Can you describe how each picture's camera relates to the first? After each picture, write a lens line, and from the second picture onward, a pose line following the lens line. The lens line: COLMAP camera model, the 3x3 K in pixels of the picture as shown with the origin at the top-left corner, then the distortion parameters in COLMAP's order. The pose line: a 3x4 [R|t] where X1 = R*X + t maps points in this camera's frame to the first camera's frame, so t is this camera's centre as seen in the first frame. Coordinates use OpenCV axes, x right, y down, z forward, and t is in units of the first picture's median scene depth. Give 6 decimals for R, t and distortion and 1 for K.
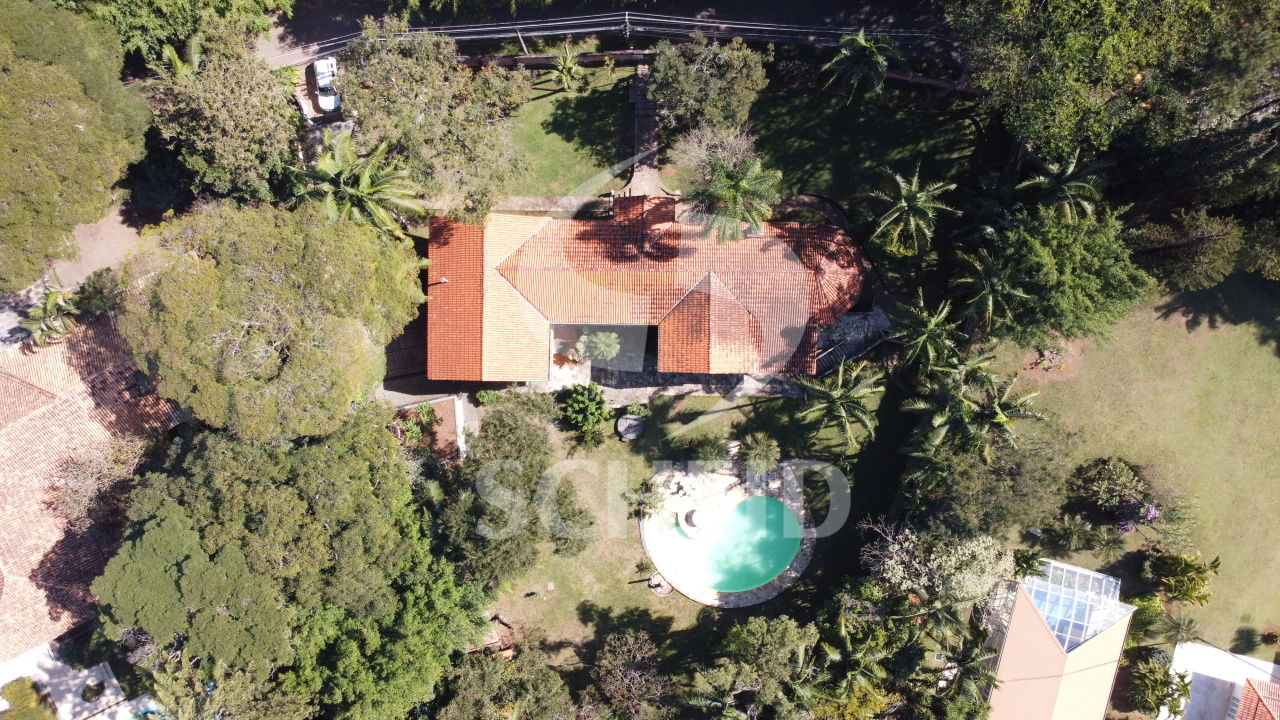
lens RADIAL K [[960.2, 0, 647.7], [0, 960.2, 365.1], [0, 0, 1]] dist [0.003996, -0.004429]
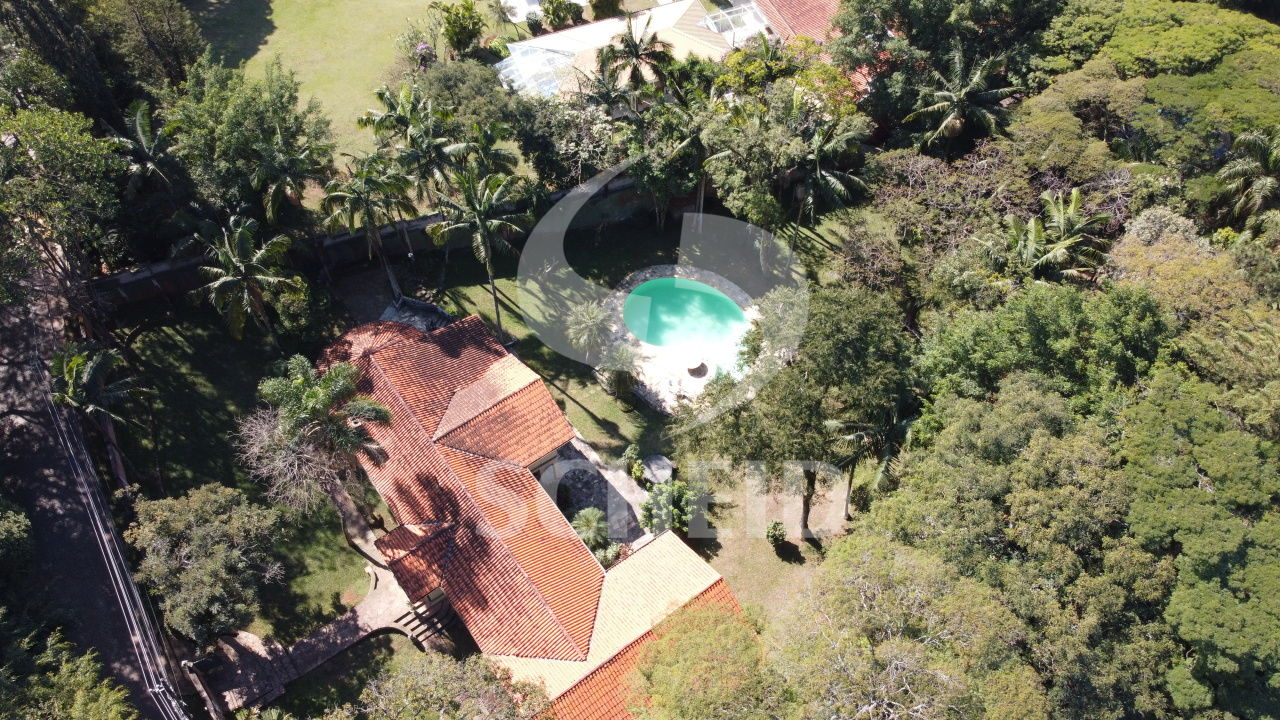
lens RADIAL K [[960.2, 0, 647.7], [0, 960.2, 365.1], [0, 0, 1]] dist [0.003996, -0.004429]
pose [[-0.604996, -0.652281, 0.456629, -0.370096], [0.796122, -0.504968, 0.333464, -0.192497], [0.013071, 0.565276, 0.824798, 0.318241]]
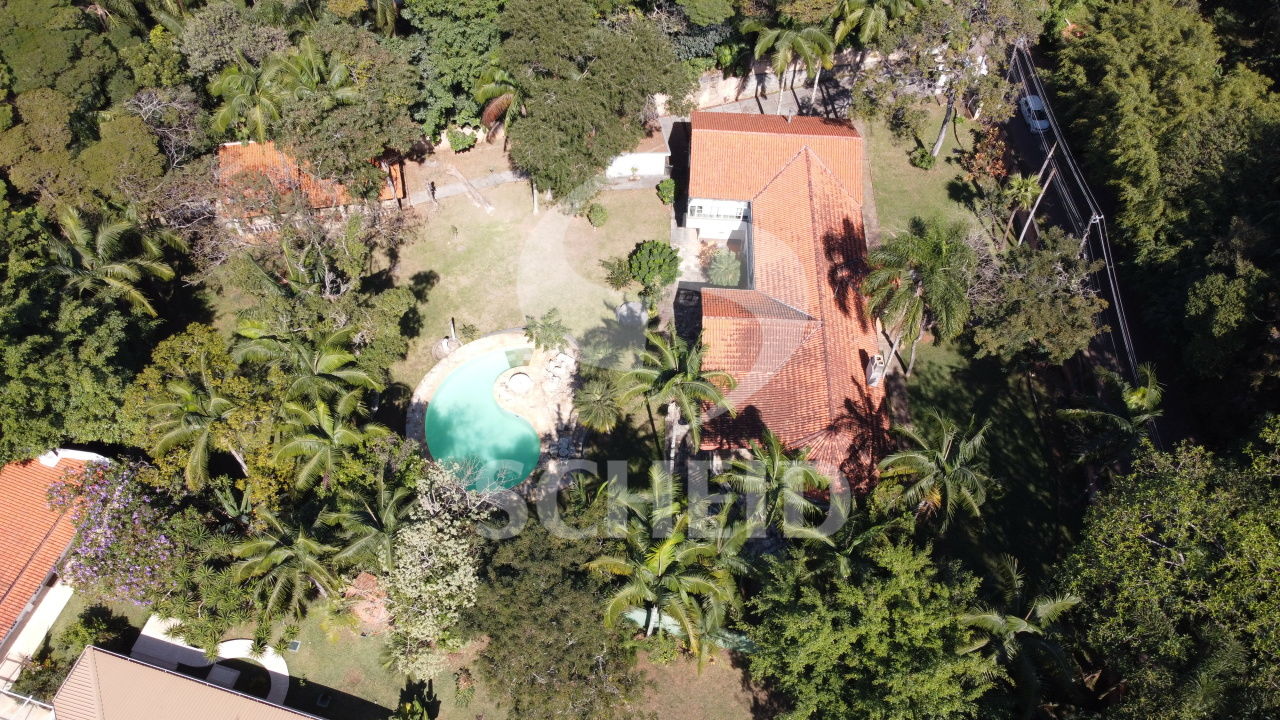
lens RADIAL K [[960.2, 0, 647.7], [0, 960.2, 365.1], [0, 0, 1]] dist [0.003996, -0.004429]
pose [[-0.017910, 0.829078, -0.558847, 0.586058], [-0.998995, -0.037802, -0.024066, 0.077753], [-0.041078, 0.557854, 0.828922, 0.328328]]
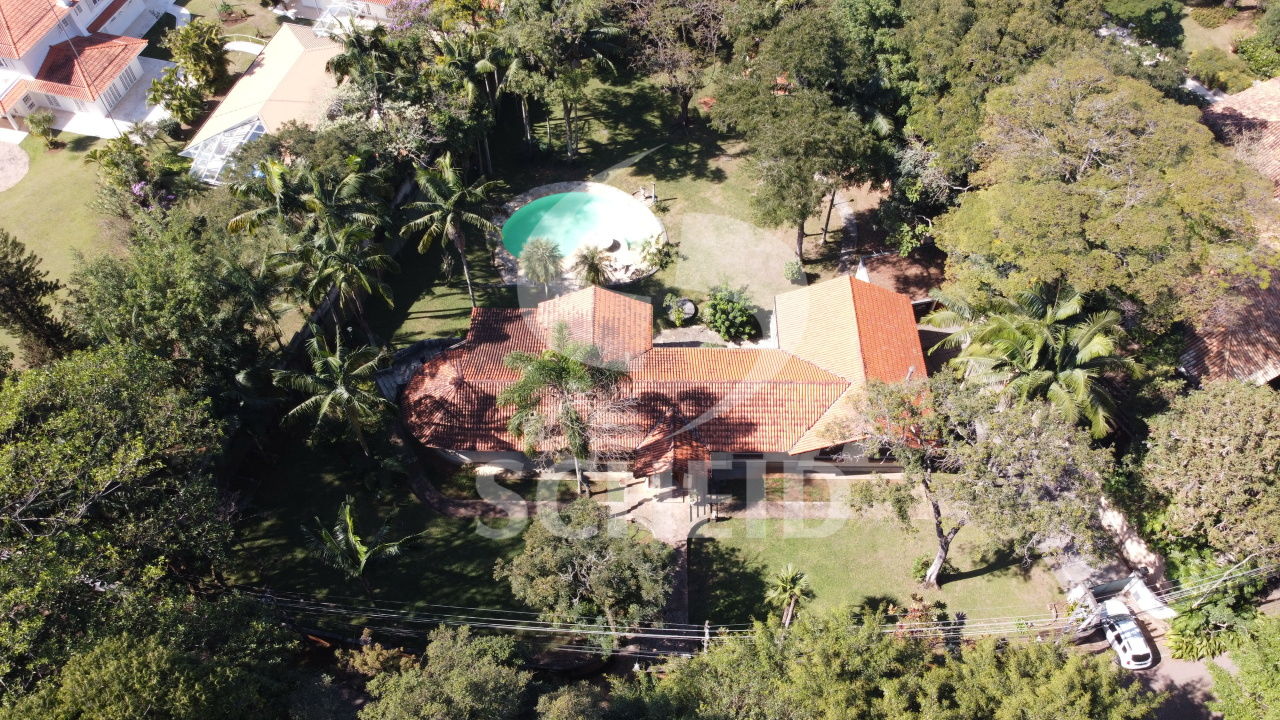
lens RADIAL K [[960.2, 0, 647.7], [0, 960.2, 365.1], [0, 0, 1]] dist [0.003996, -0.004429]
pose [[-0.999907, 0.013336, -0.002914, 0.018133], [-0.012558, -0.814994, 0.579333, -0.574831], [0.005351, 0.579316, 0.815086, 0.327218]]
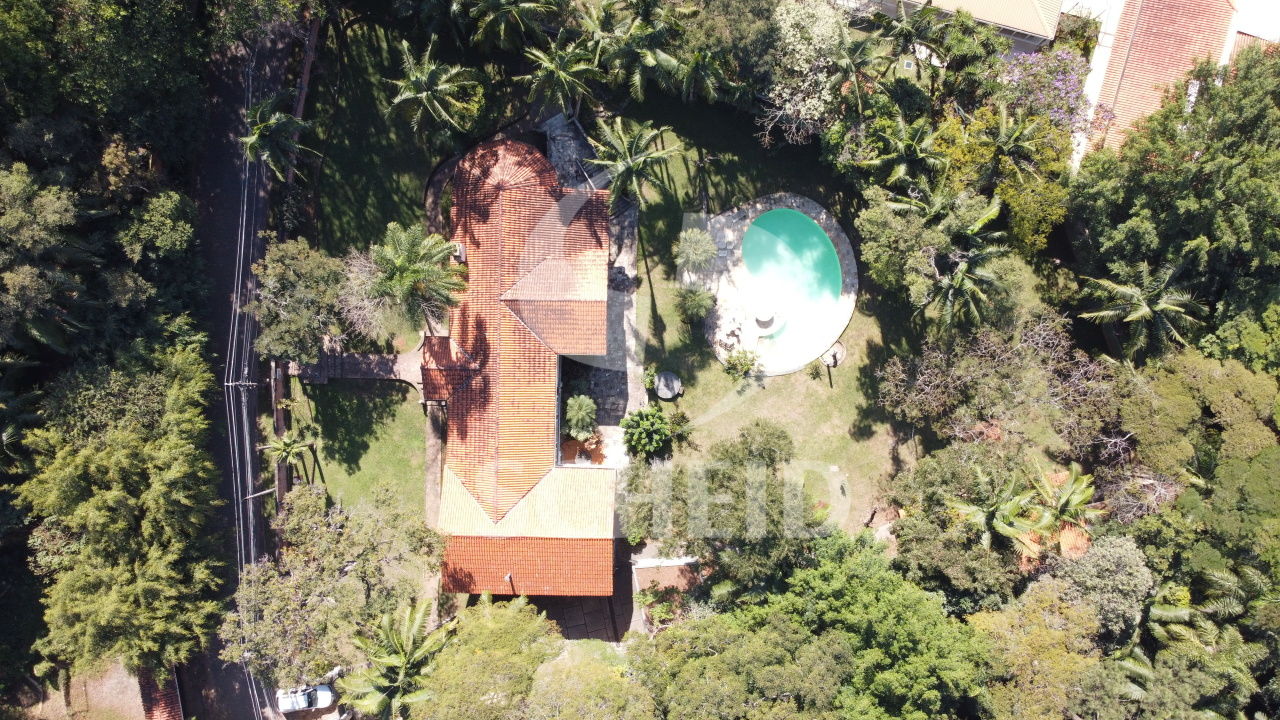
lens RADIAL K [[960.2, 0, 647.7], [0, 960.2, 365.1], [0, 0, 1]] dist [0.003996, -0.004429]
pose [[0.005834, -0.999918, 0.011436, -0.010770], [0.999935, 0.005722, -0.009877, 0.060934], [0.009811, 0.011493, 0.999886, 0.044793]]
